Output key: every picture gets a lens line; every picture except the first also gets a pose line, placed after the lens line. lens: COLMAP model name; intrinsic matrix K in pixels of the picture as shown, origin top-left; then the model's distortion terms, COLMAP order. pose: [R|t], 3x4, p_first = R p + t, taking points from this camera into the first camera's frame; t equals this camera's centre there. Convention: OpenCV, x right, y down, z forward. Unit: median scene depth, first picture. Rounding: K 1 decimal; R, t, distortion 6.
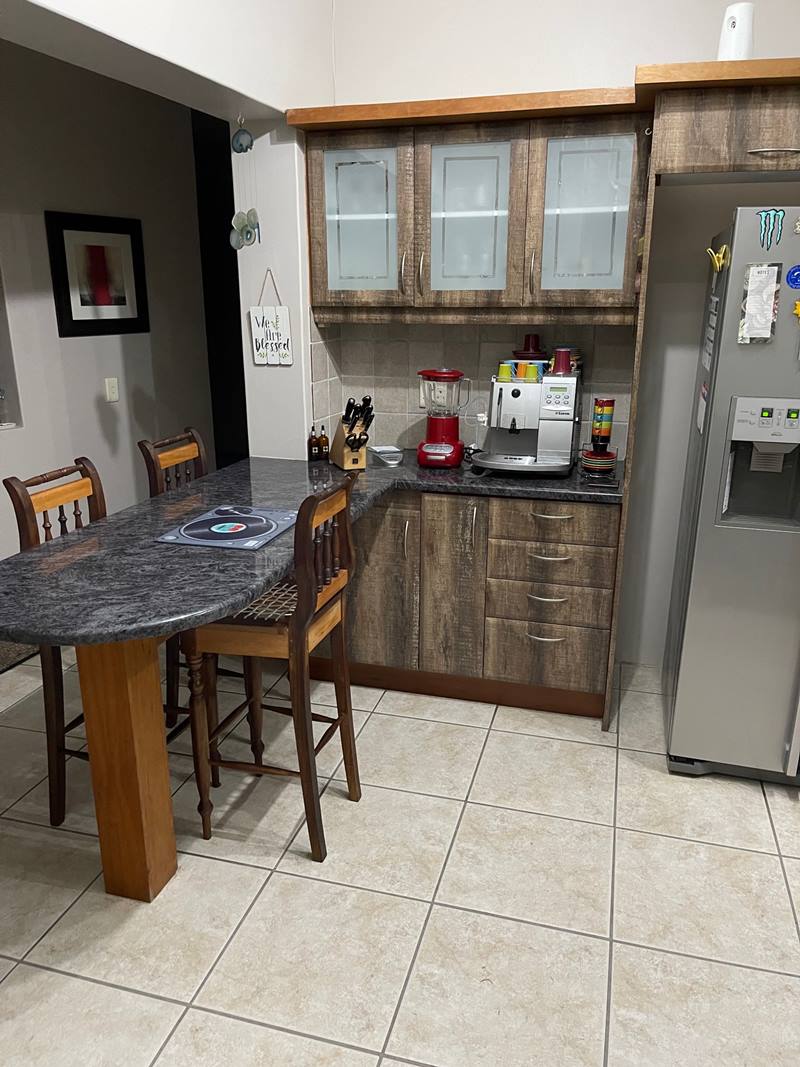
lens RADIAL K [[803.2, 0, 399.6], [0, 803.2, 538.8], [0, 0, 1]] dist [0.069666, -0.092651]
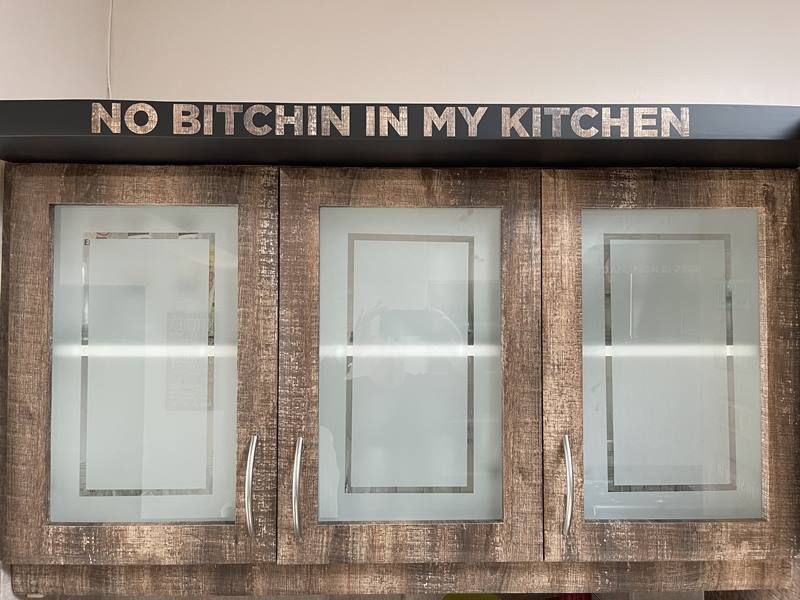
lens RADIAL K [[602.2, 0, 400.8], [0, 602.2, 303.2], [0, 0, 1]] dist [0.069666, -0.092651]
pose [[0.955704, 0.014452, 0.293975, -0.014271], [0.080867, 0.947462, -0.309476, -0.325087], [-0.283003, 0.319541, 0.904325, 0.697560]]
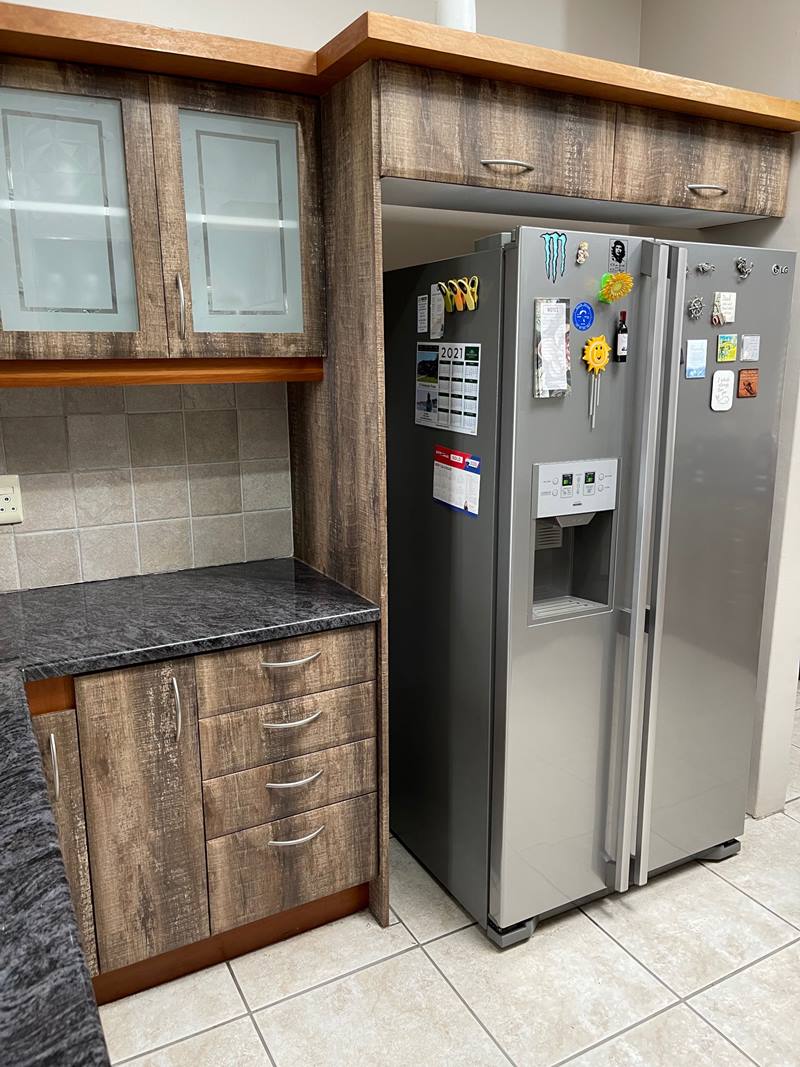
lens RADIAL K [[803.2, 0, 399.6], [0, 803.2, 538.8], [0, 0, 1]] dist [0.069666, -0.092651]
pose [[0.717443, -0.161012, 0.677754, -0.182730], [0.209604, 0.977731, 0.010398, -0.113061], [-0.664335, 0.134600, 0.735215, 0.419156]]
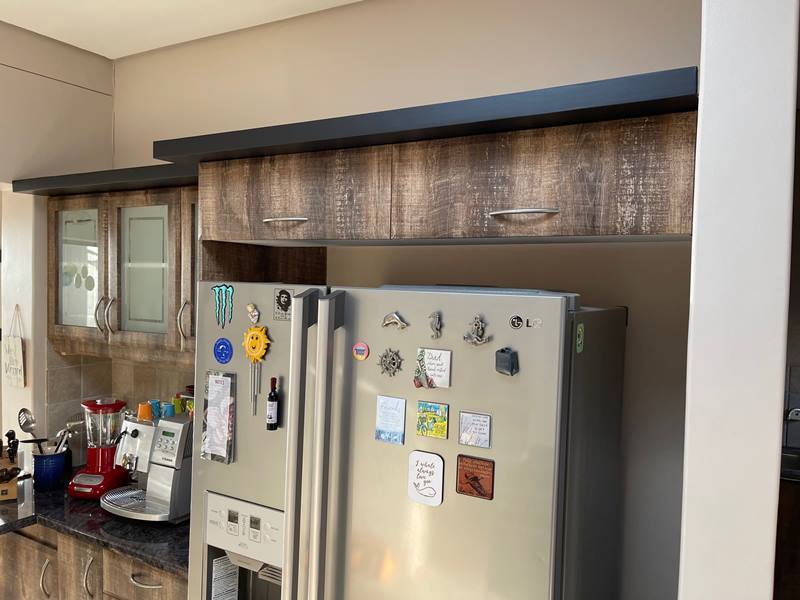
lens RADIAL K [[602.2, 0, 400.8], [0, 602.2, 303.2], [0, 0, 1]] dist [0.069666, -0.092651]
pose [[0.972905, 0.031781, -0.229011, 0.602011], [-0.090294, 0.964077, -0.249806, -0.180463], [0.212845, 0.263716, 0.940825, 0.324008]]
